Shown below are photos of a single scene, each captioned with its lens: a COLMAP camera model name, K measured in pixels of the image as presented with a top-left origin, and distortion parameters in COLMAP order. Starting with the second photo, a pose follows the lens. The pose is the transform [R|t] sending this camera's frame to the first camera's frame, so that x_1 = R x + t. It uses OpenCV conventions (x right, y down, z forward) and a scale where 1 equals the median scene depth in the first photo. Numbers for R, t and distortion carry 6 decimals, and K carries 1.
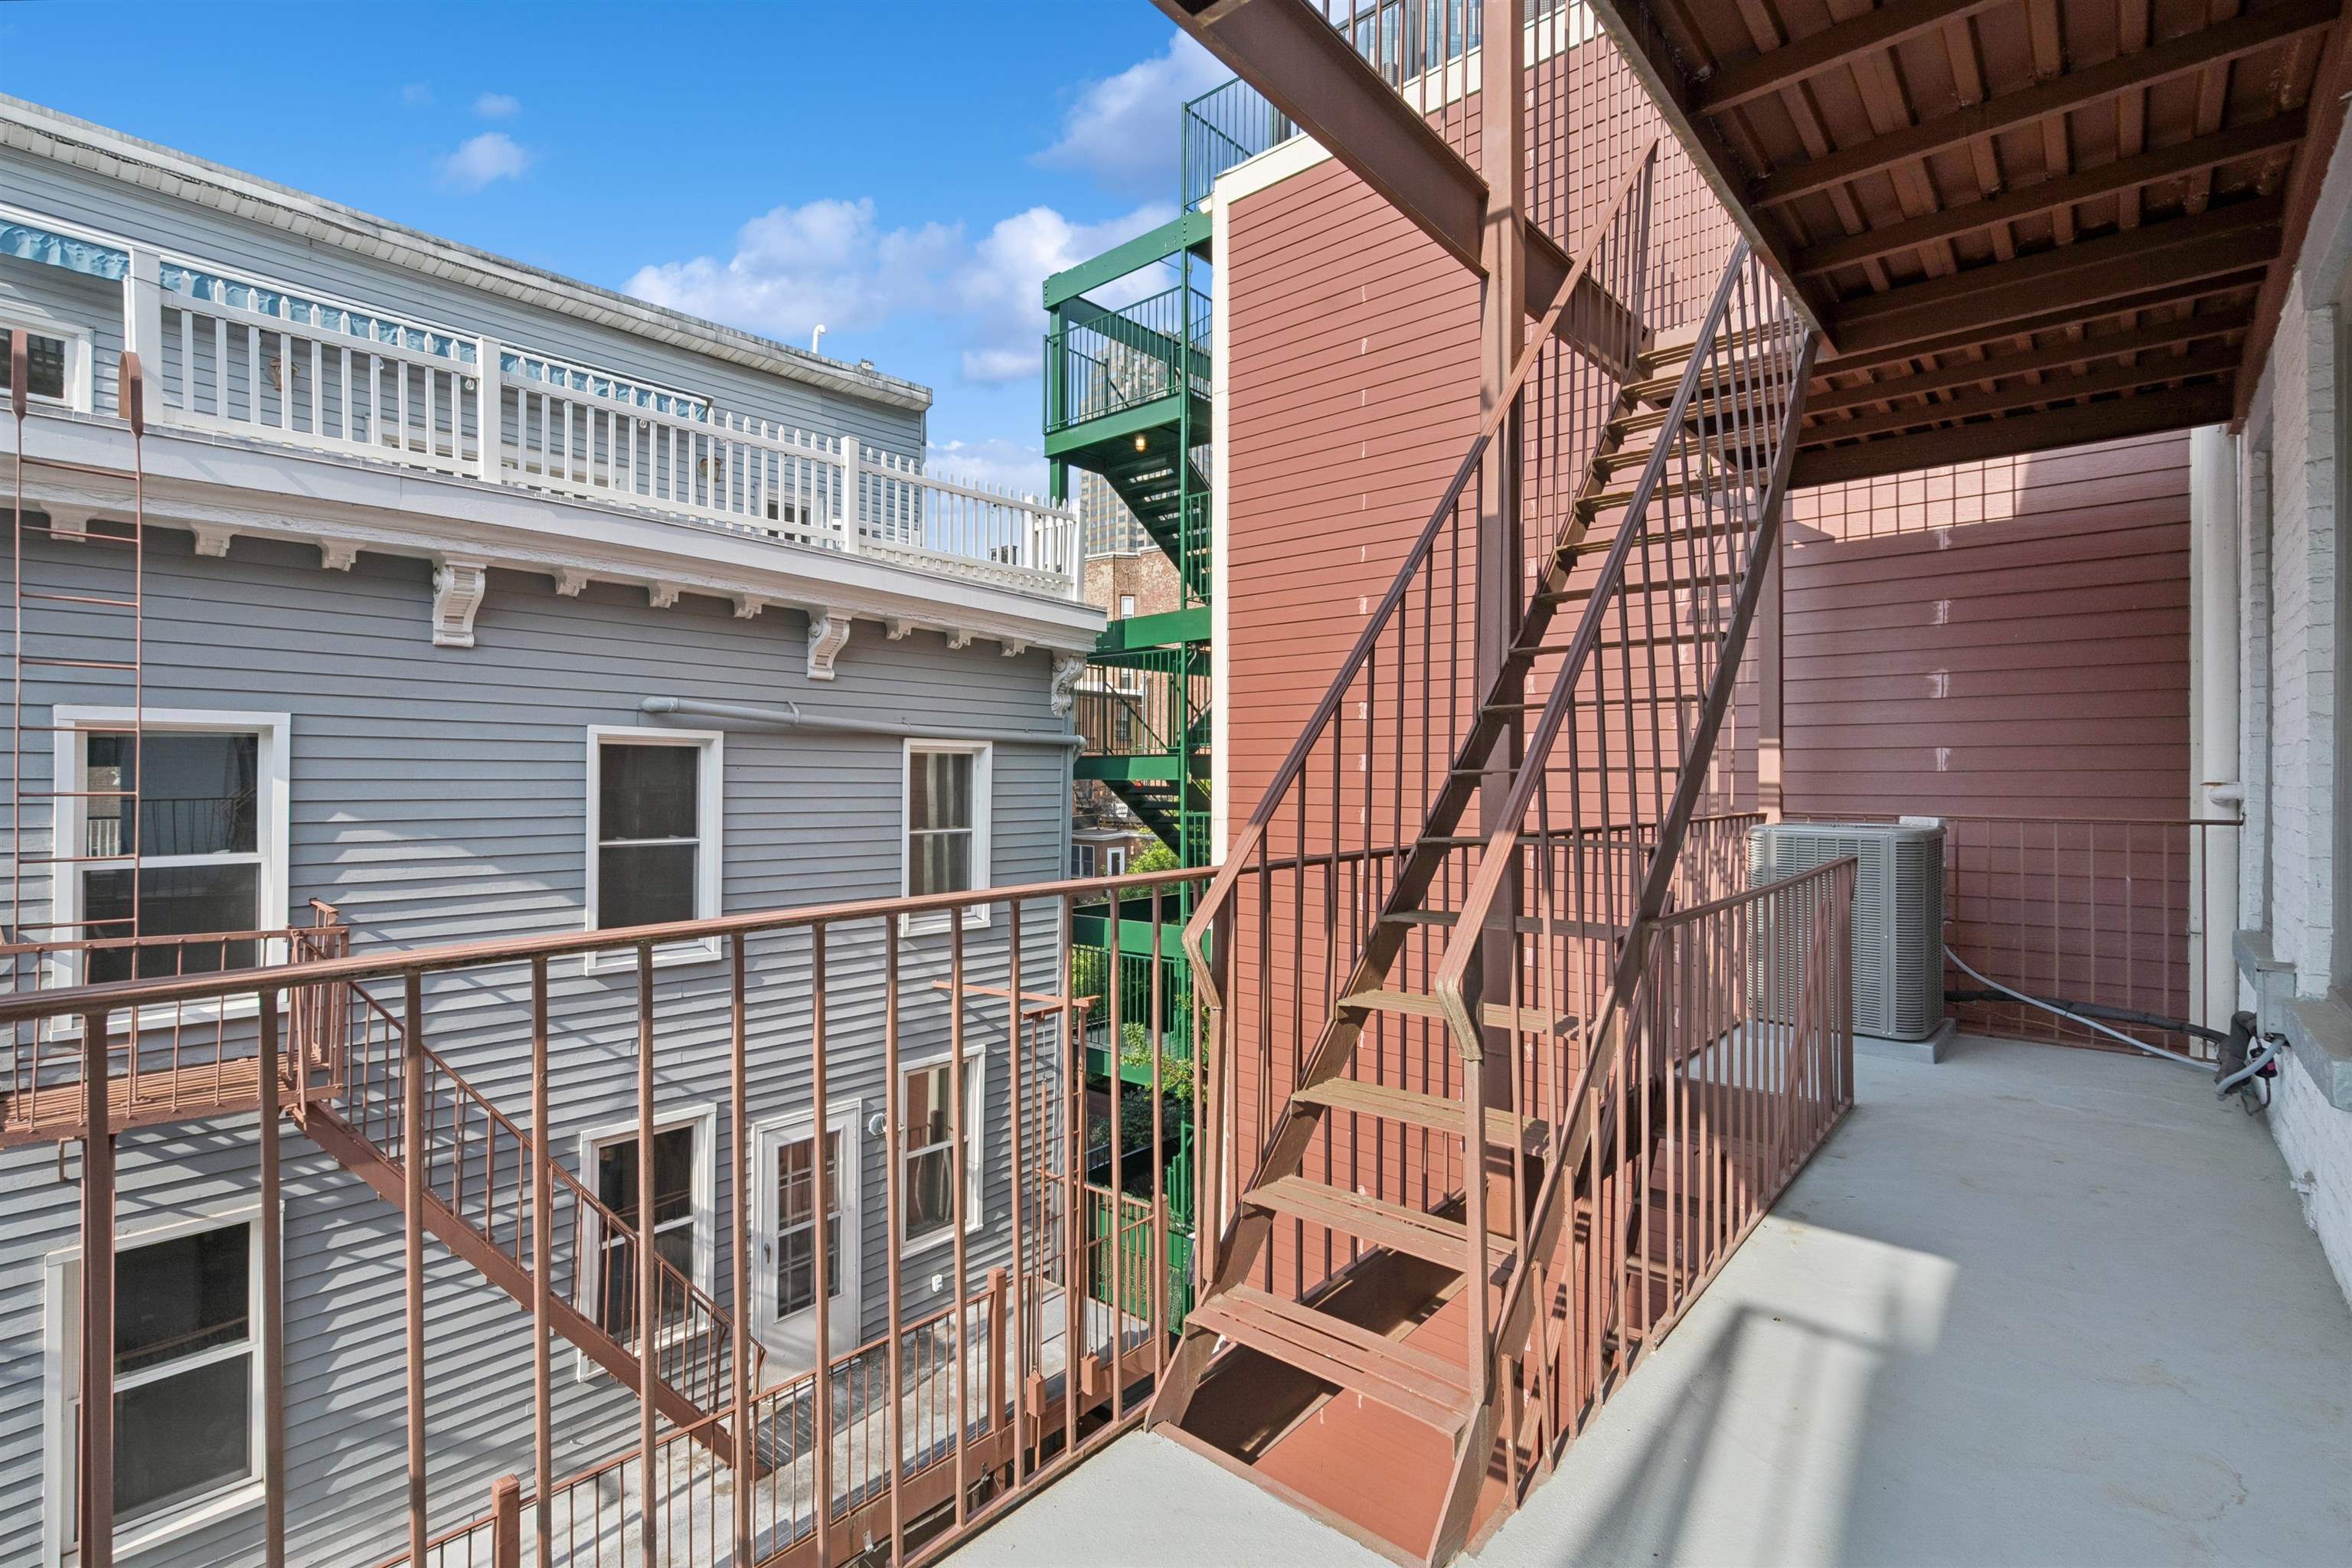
lens RADIAL K [[1065.3, 0, 1174.2], [0, 1065.3, 748.2], [0, 0, 1]] dist [-0.000225, 0.000406]
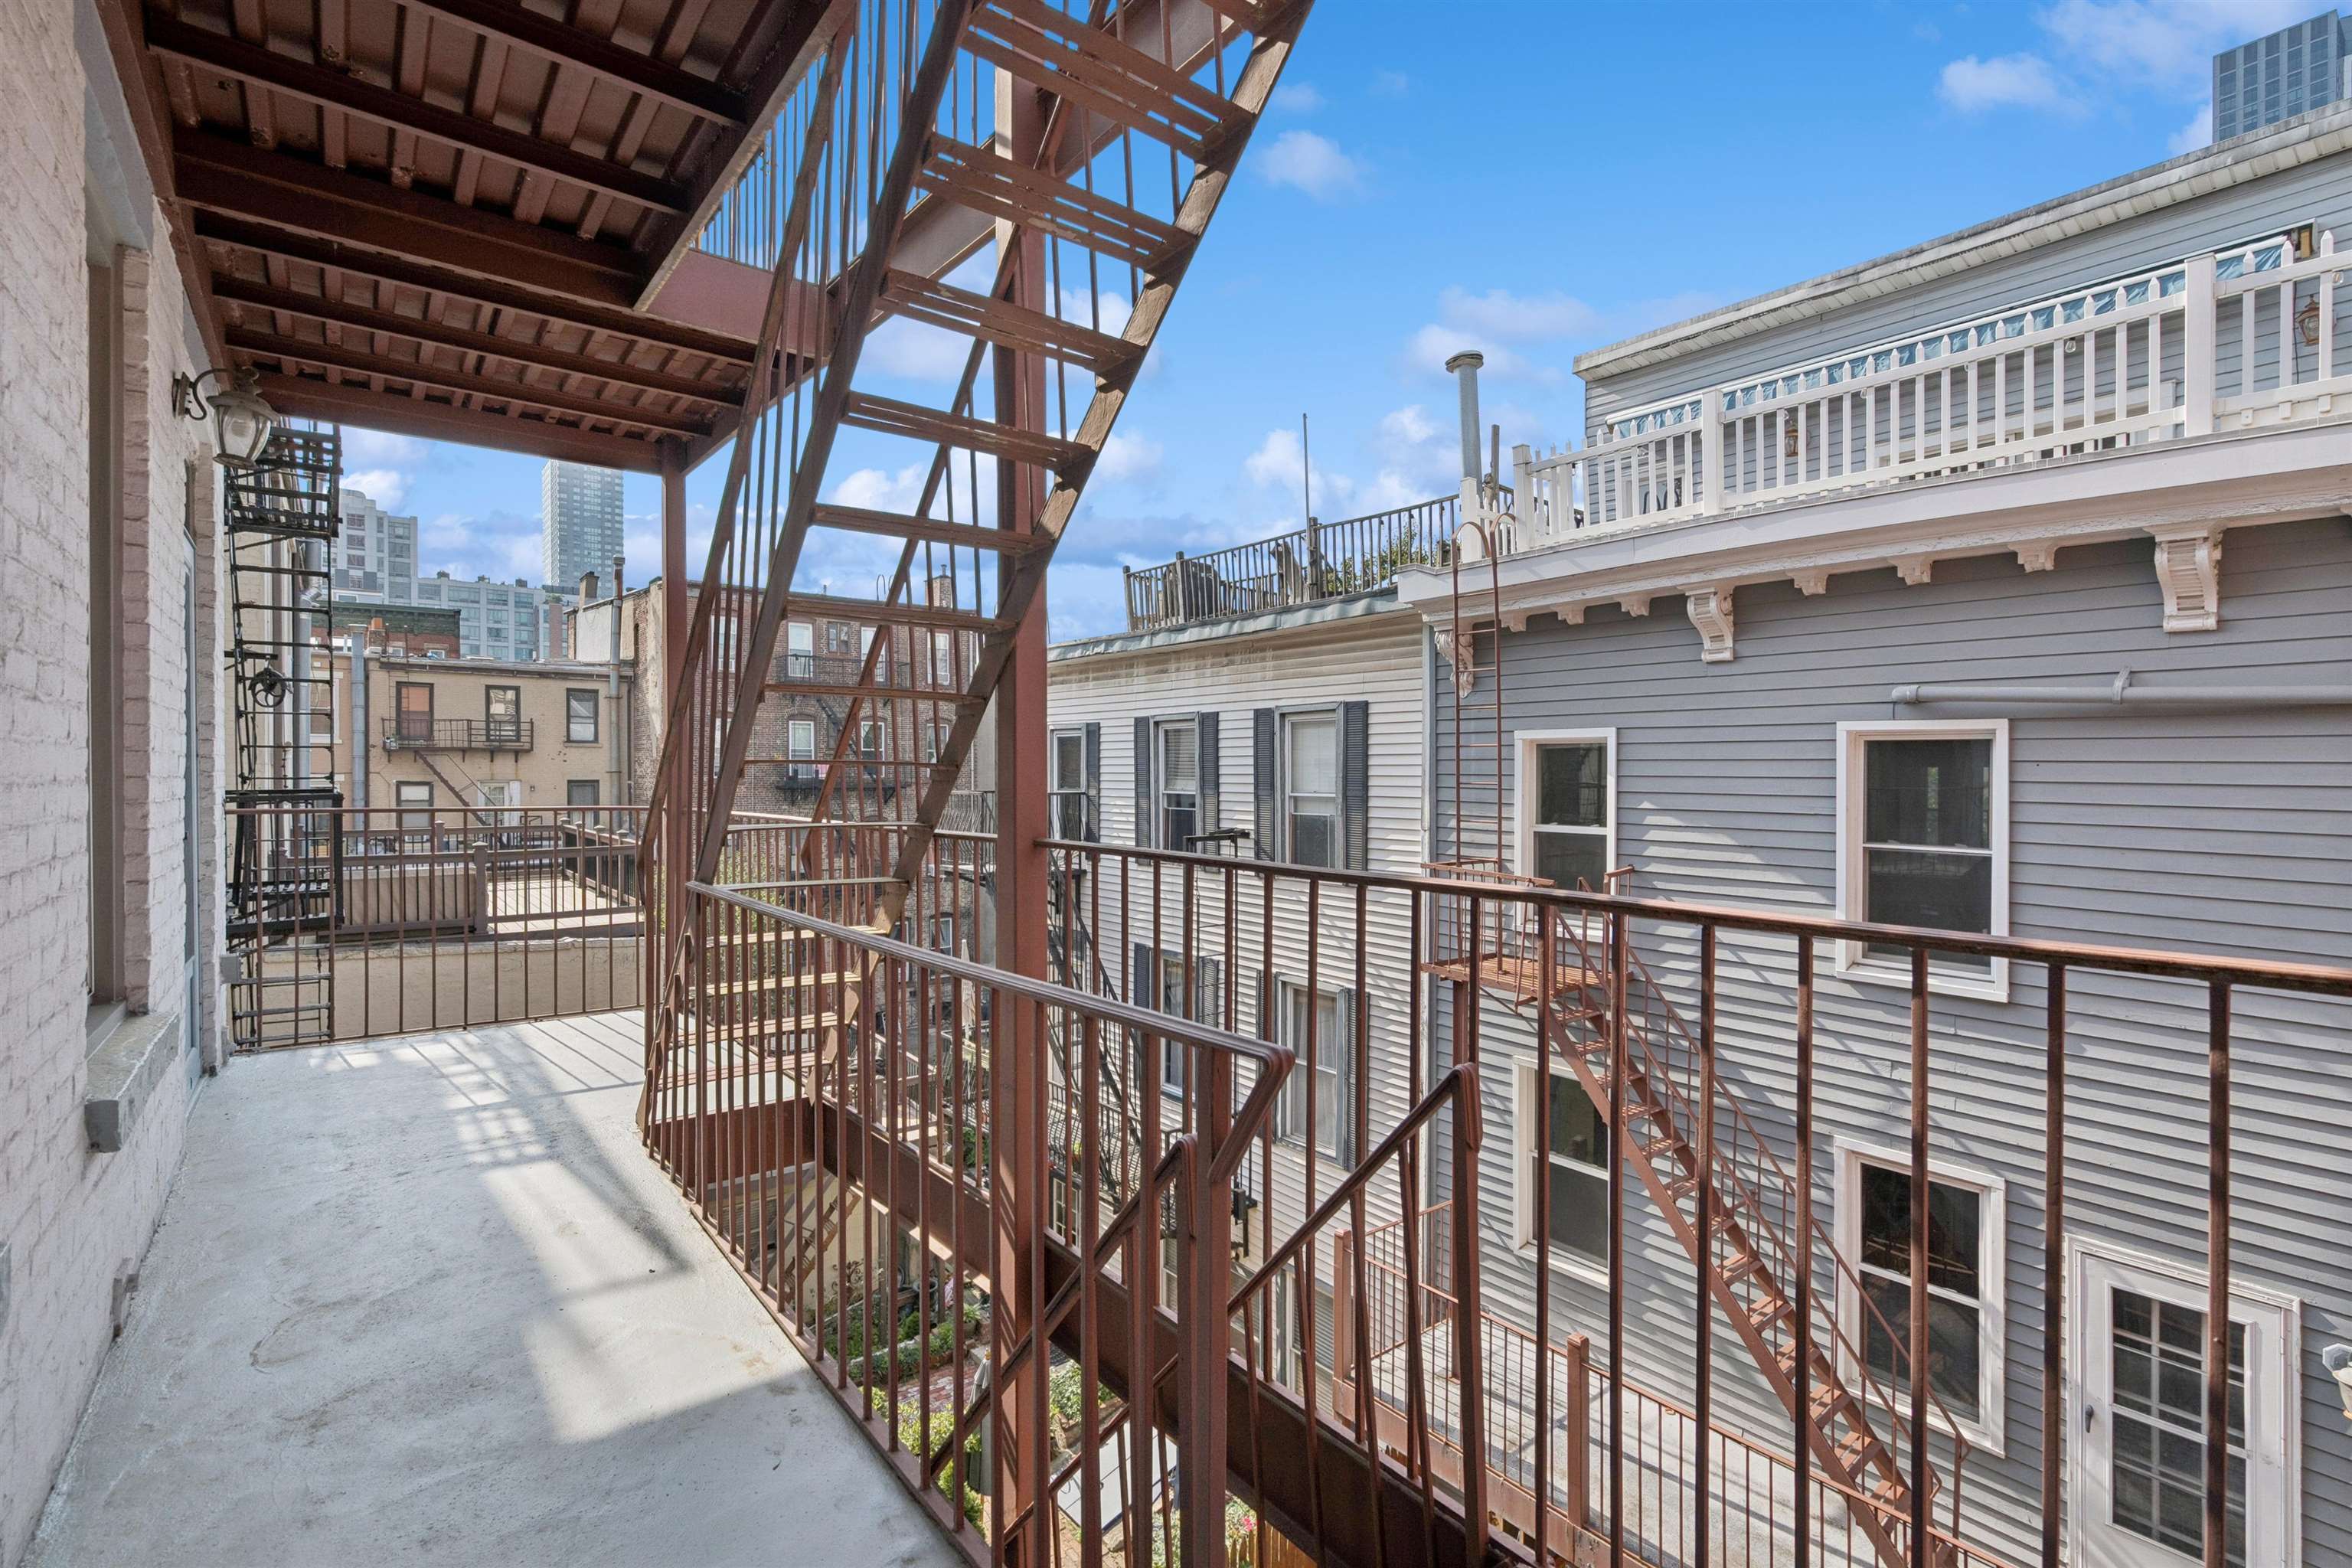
lens RADIAL K [[1065.4, 0, 1189.4], [0, 1065.4, 758.0], [0, 0, 1]] dist [0.000010, 0.001284]
pose [[-0.168801, -0.015345, -0.985531, 0.490975], [0.020663, 0.999604, -0.019103, 0.016913], [0.985434, -0.023588, -0.168417, 0.551727]]
